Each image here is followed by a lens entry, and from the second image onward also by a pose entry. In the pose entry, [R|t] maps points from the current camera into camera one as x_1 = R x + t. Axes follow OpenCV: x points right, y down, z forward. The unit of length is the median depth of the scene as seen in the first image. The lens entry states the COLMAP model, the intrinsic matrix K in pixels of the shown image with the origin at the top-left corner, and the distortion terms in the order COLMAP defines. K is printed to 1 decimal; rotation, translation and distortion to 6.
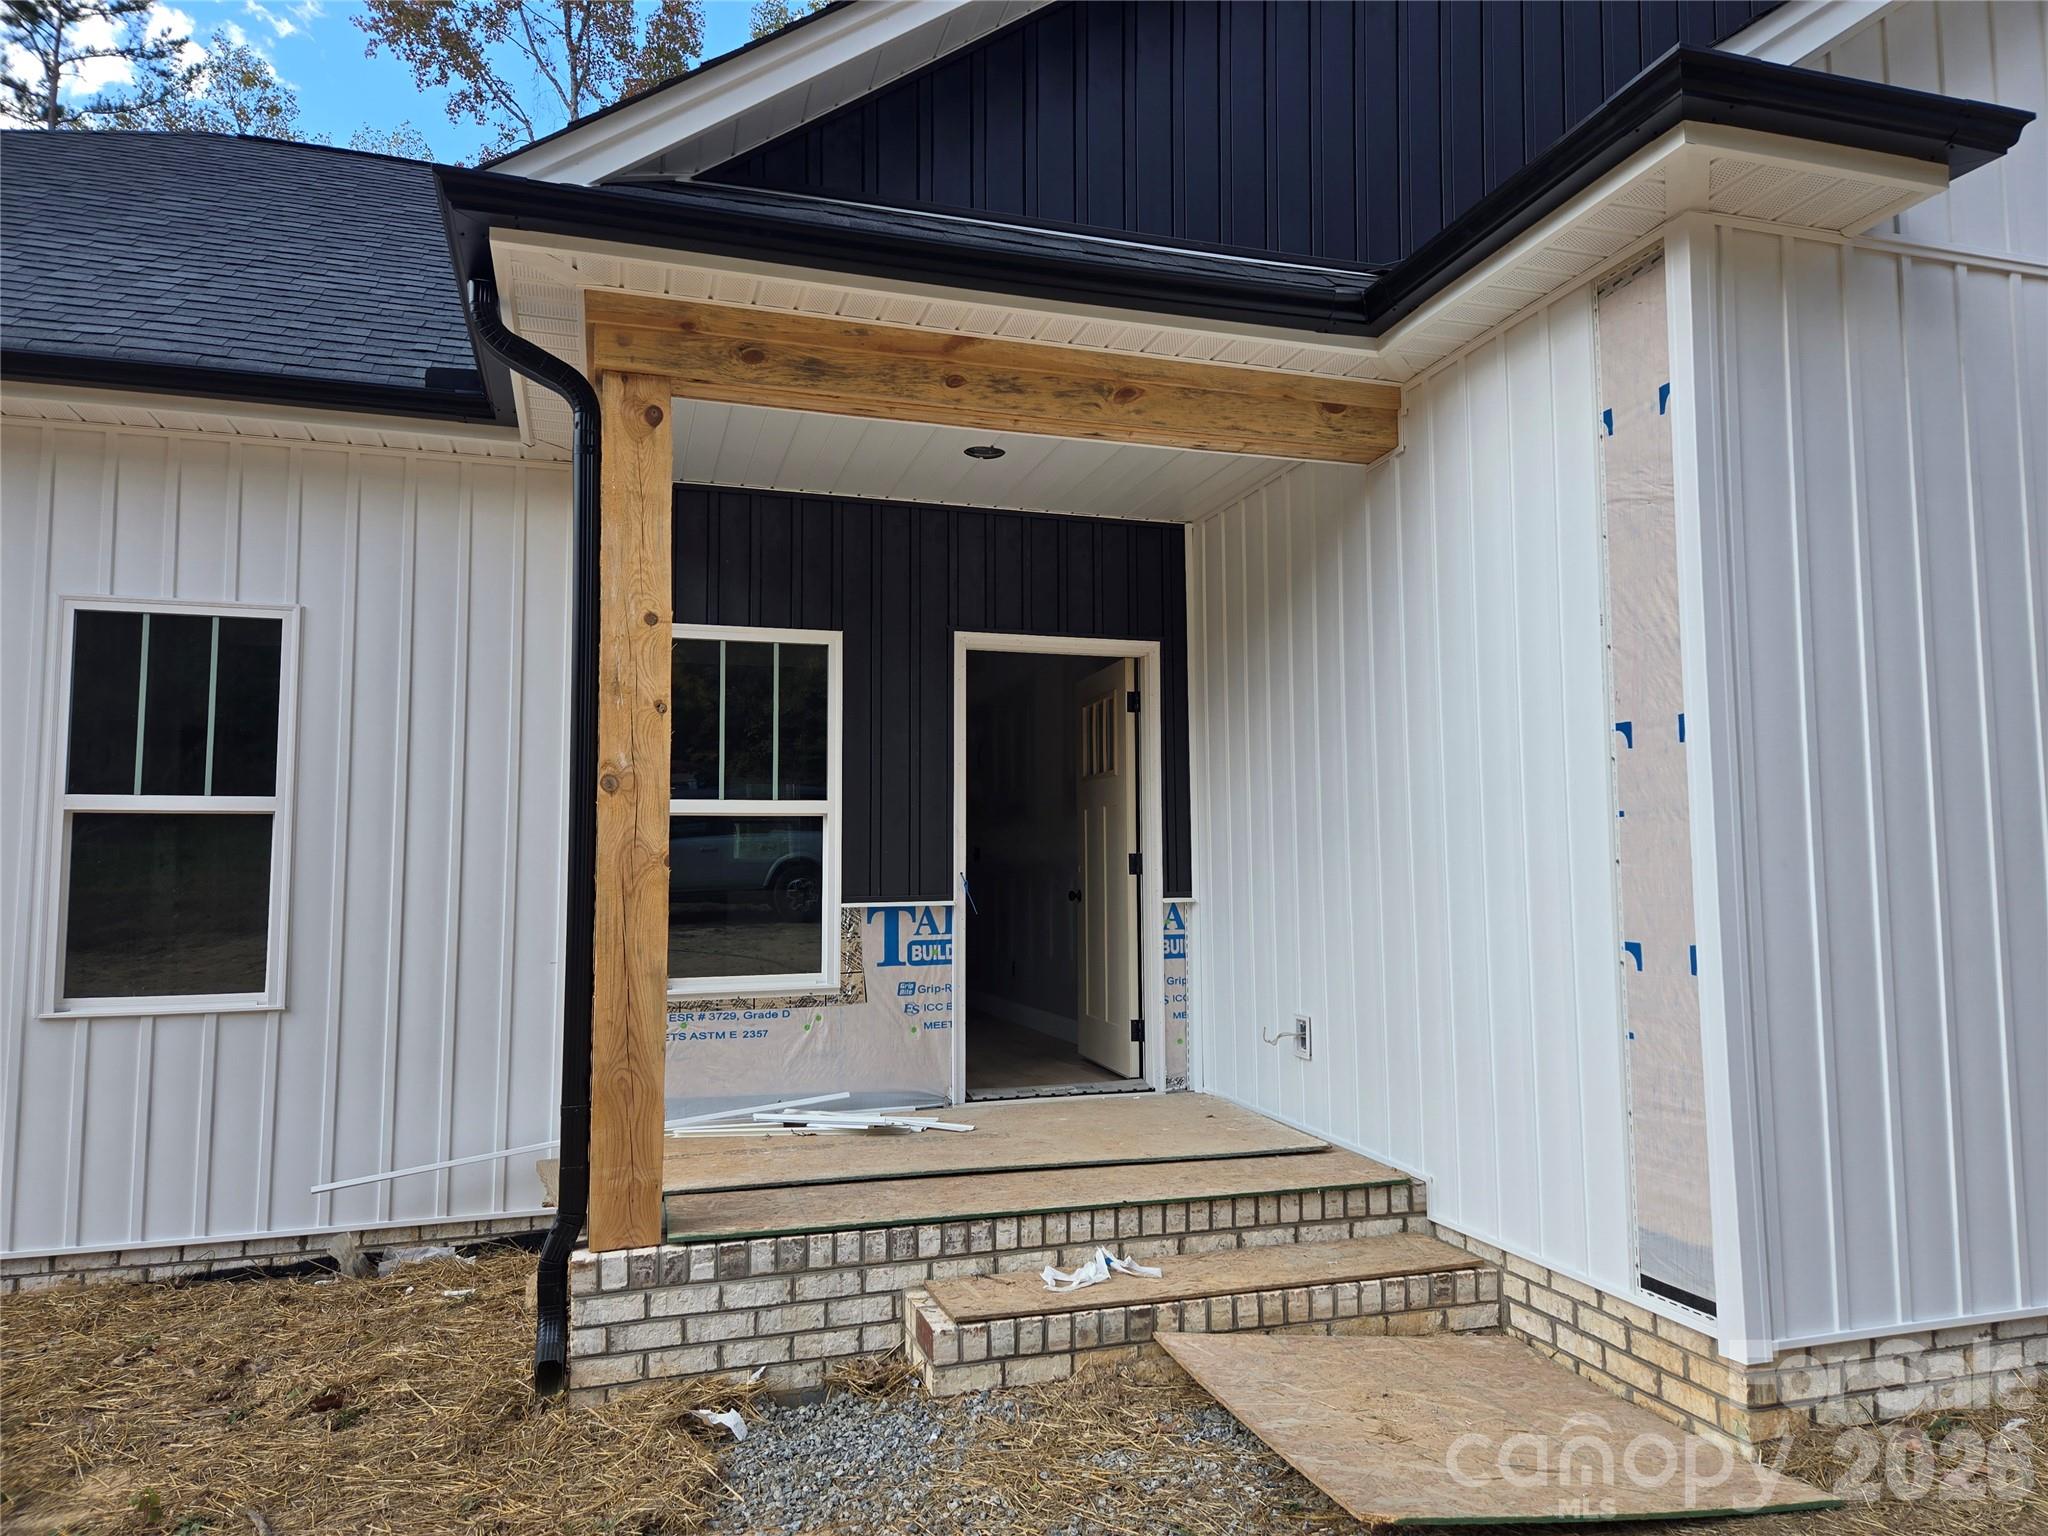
lens RADIAL K [[1383.1, 0, 1055.7], [0, 1383.1, 765.4], [0, 0, 1]] dist [0.076077, -0.056334]
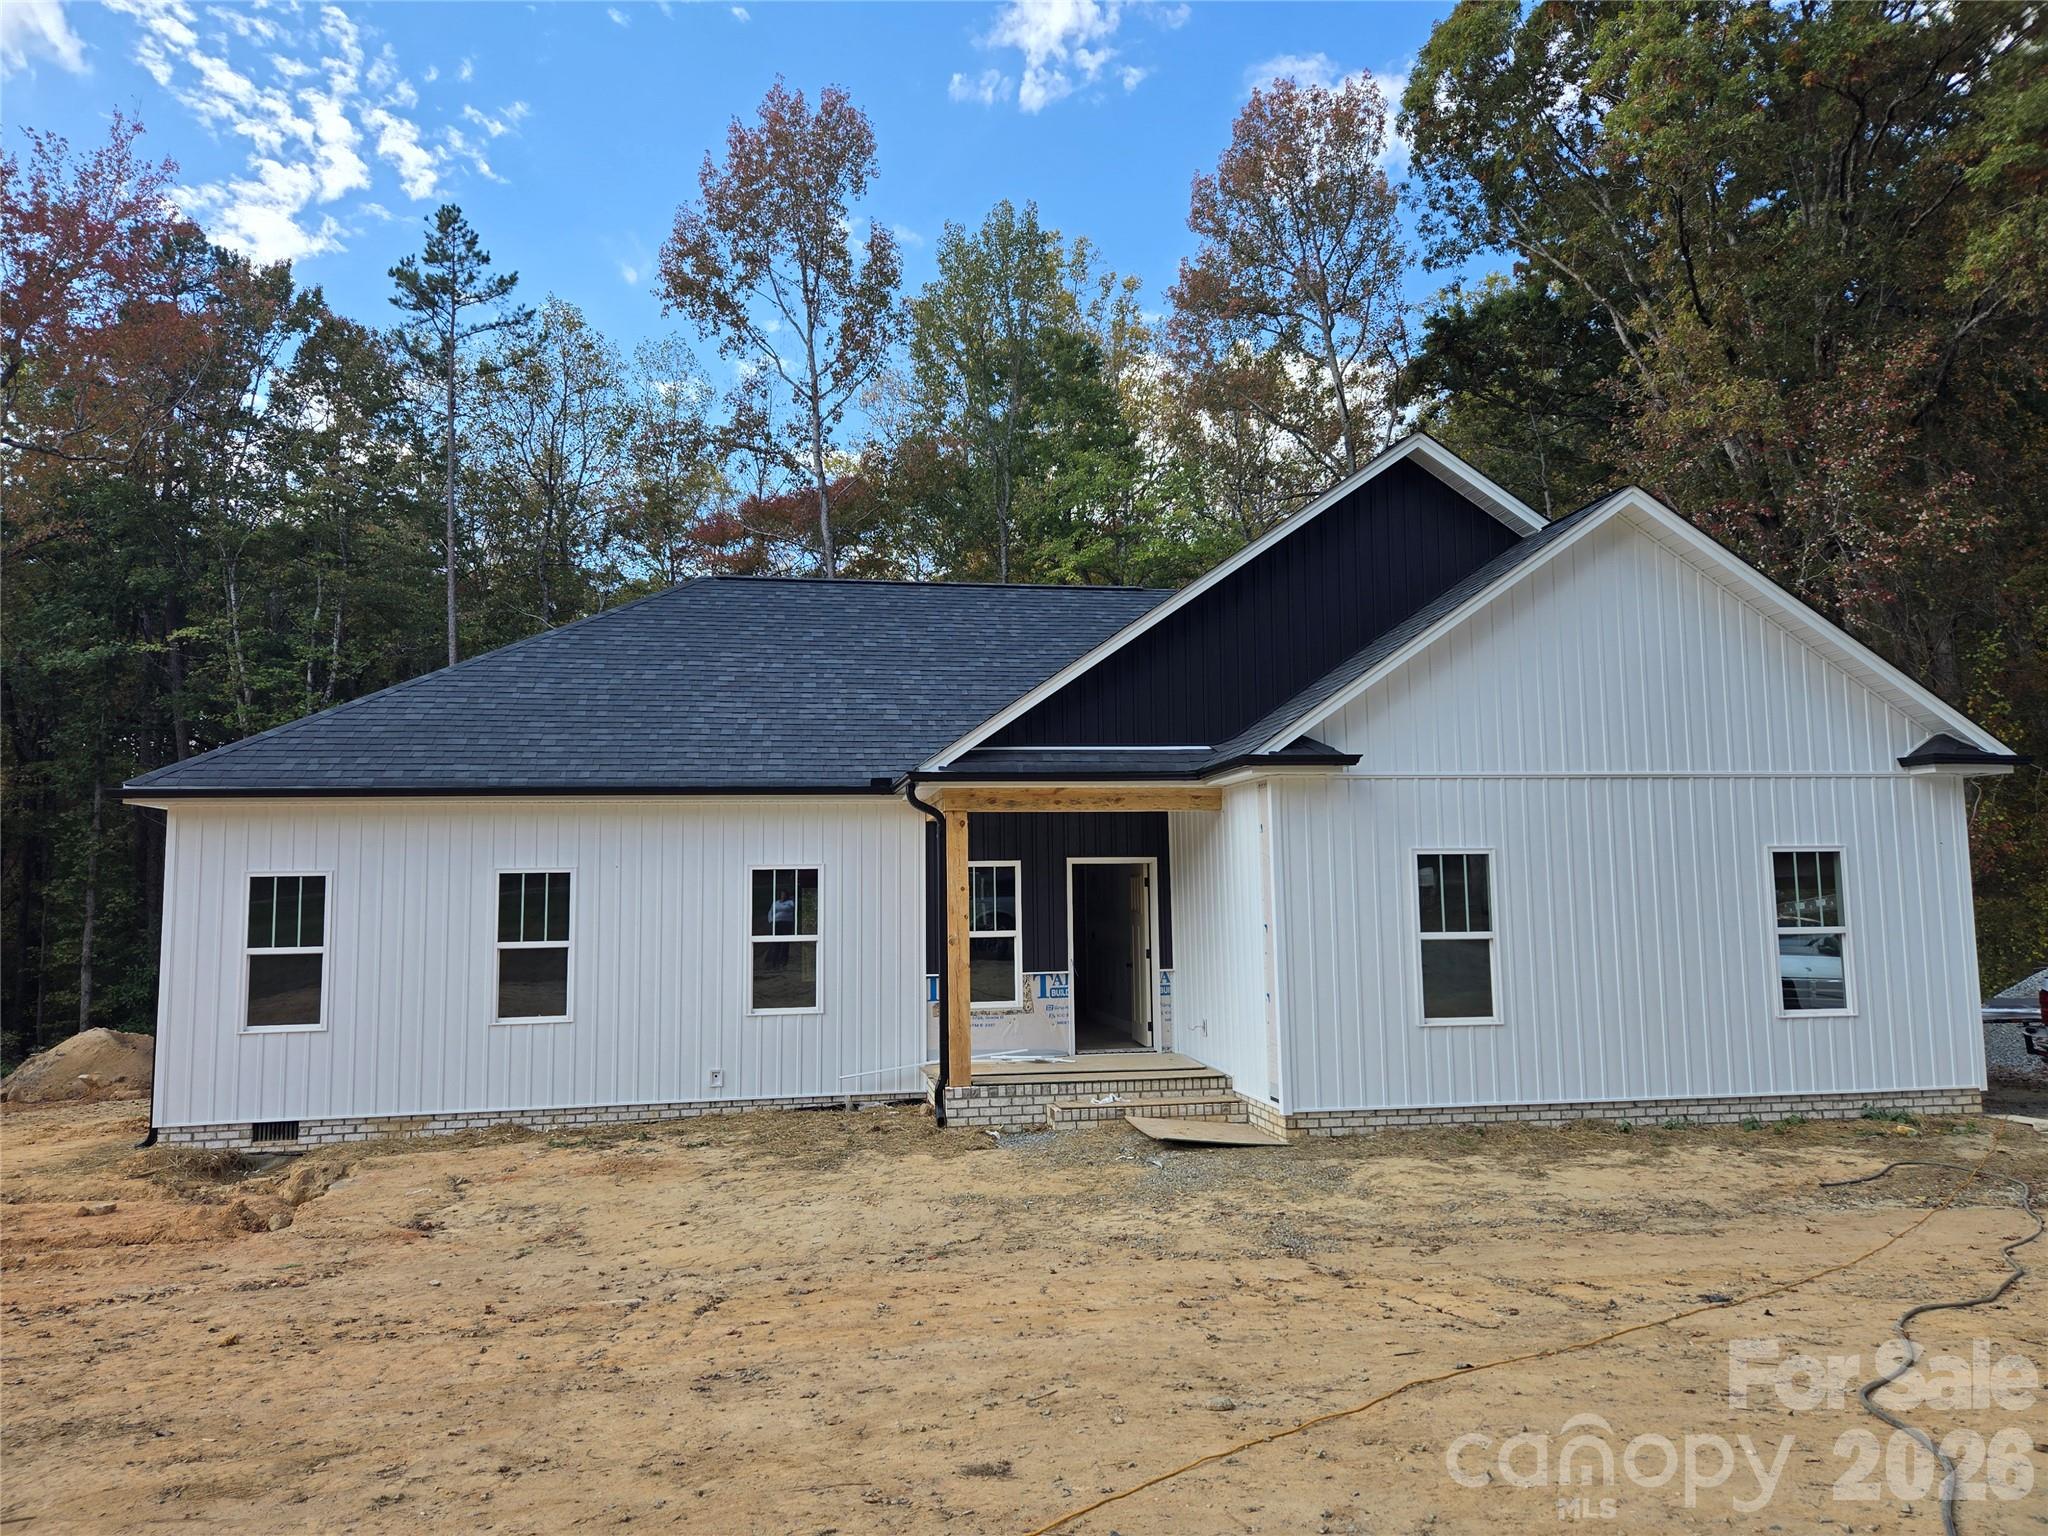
lens RADIAL K [[1359.9, 0, 1024.8], [0, 1359.9, 776.9], [0, 0, 1]] dist [0.073100, -0.056369]
pose [[0.989393, -0.021148, -0.143714, 0.231398], [0.019695, 0.999740, -0.011529, -0.249186], [0.143920, 0.008576, 0.989552, -1.580706]]
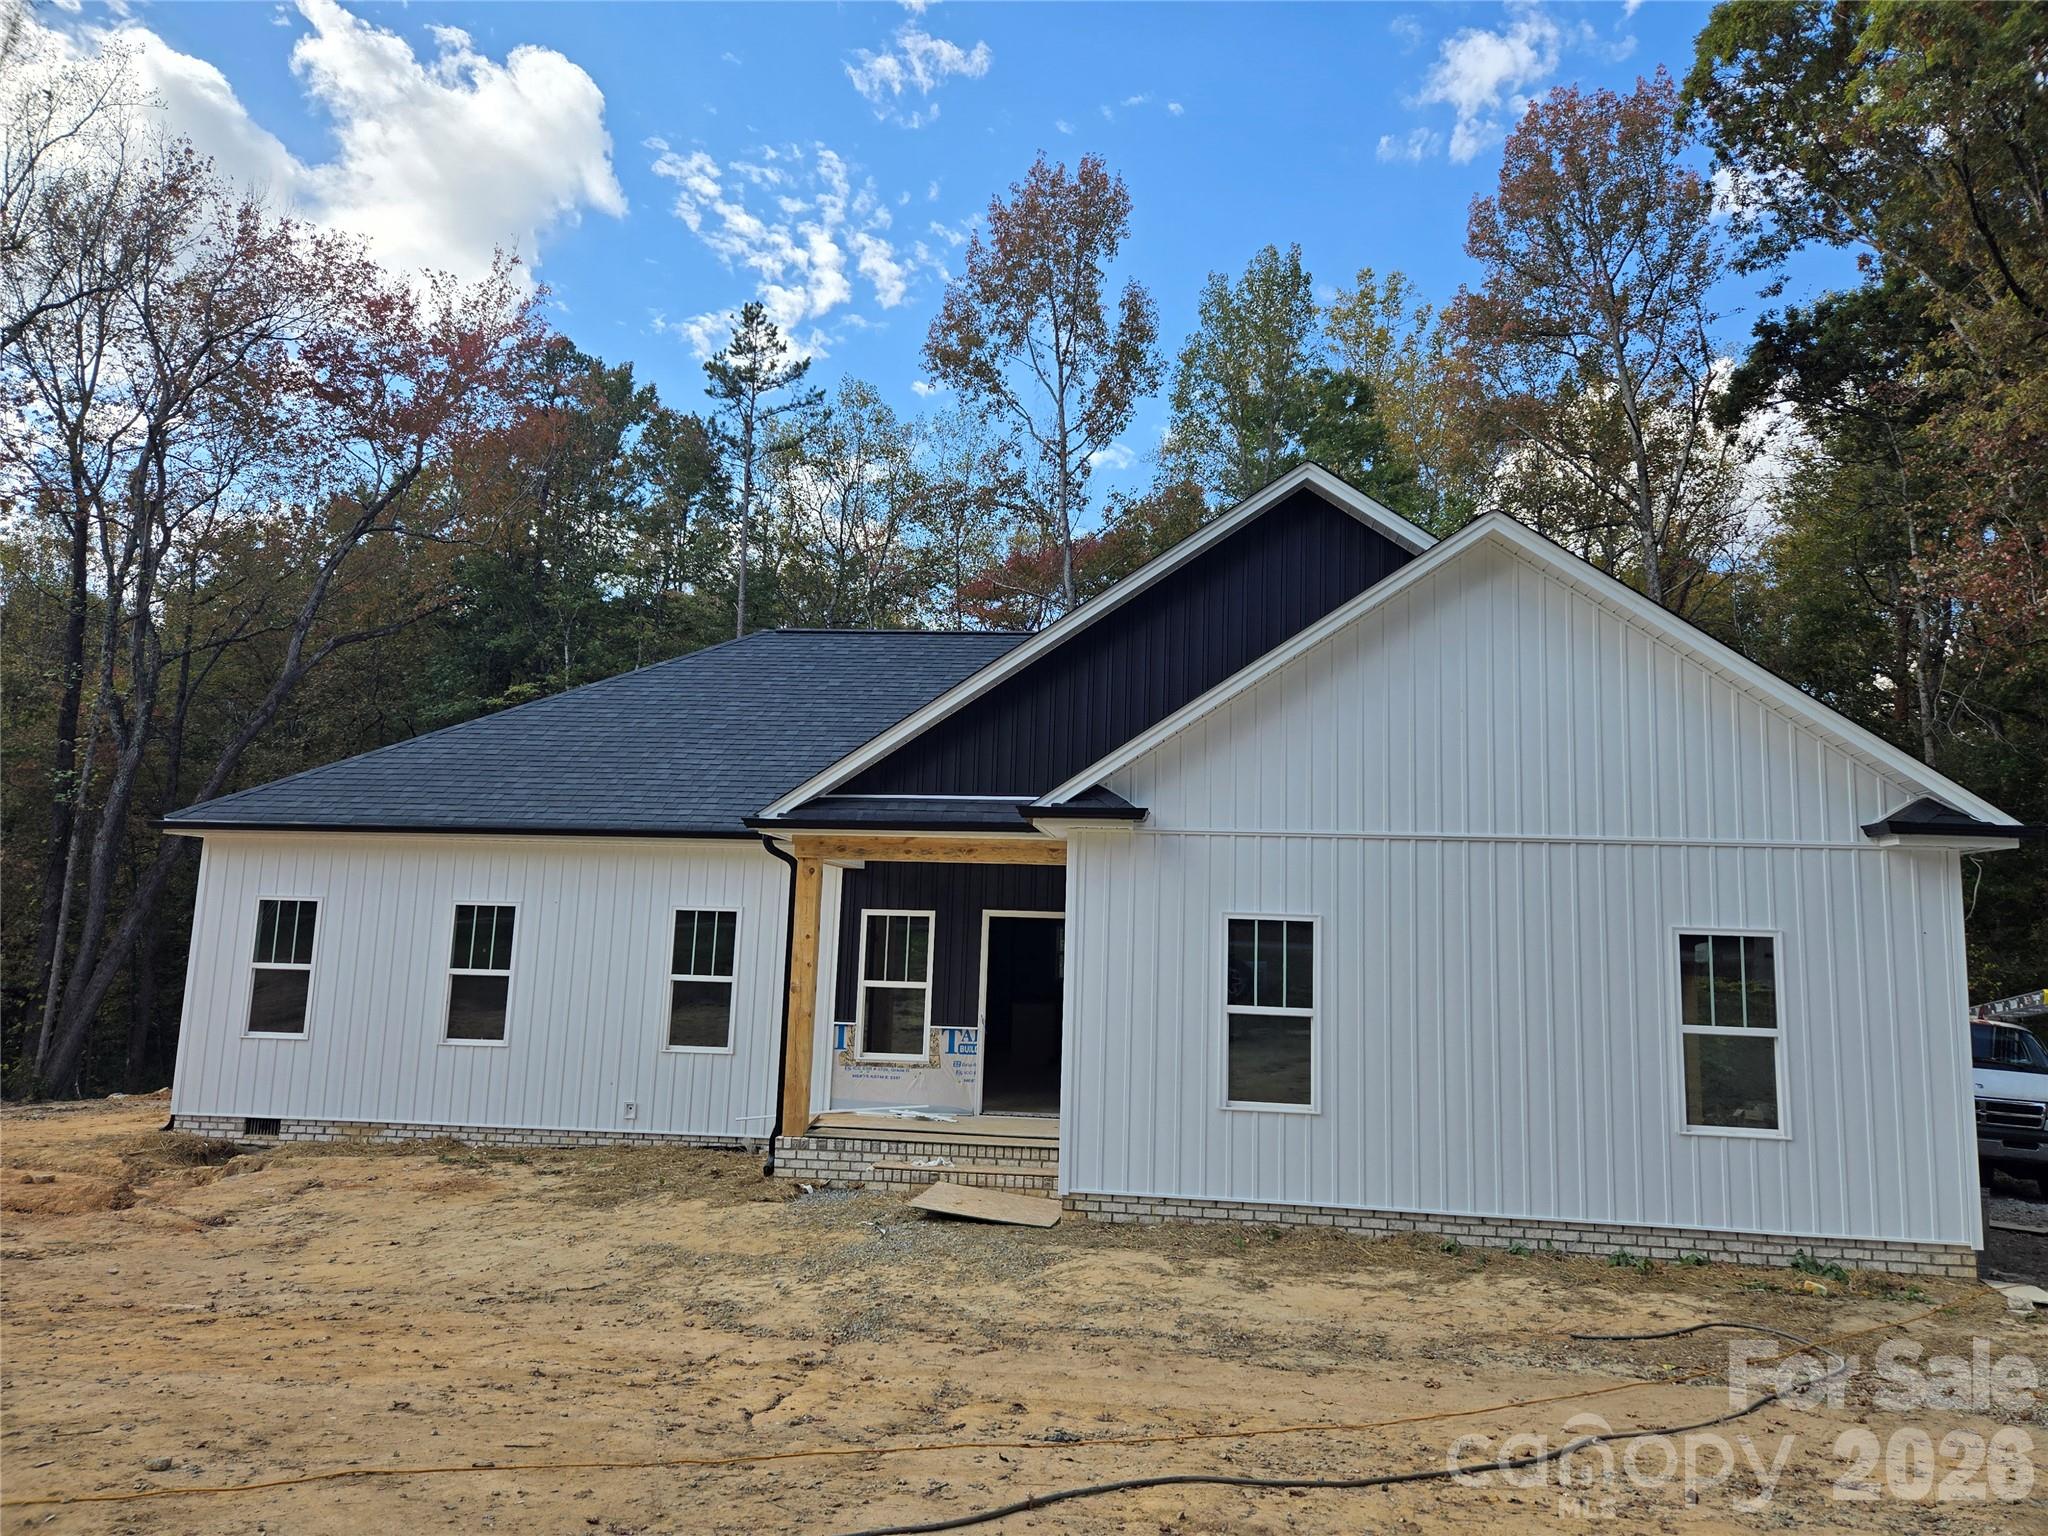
lens RADIAL K [[1366.4, 0, 1032.4], [0, 1366.4, 759.7], [0, 0, 1]] dist [0.074134, -0.057263]
pose [[0.909297, -0.020985, -0.415618, 1.143067], [-0.005559, 0.998026, -0.062552, -0.243239], [0.416111, 0.059189, 0.907386, -1.266086]]
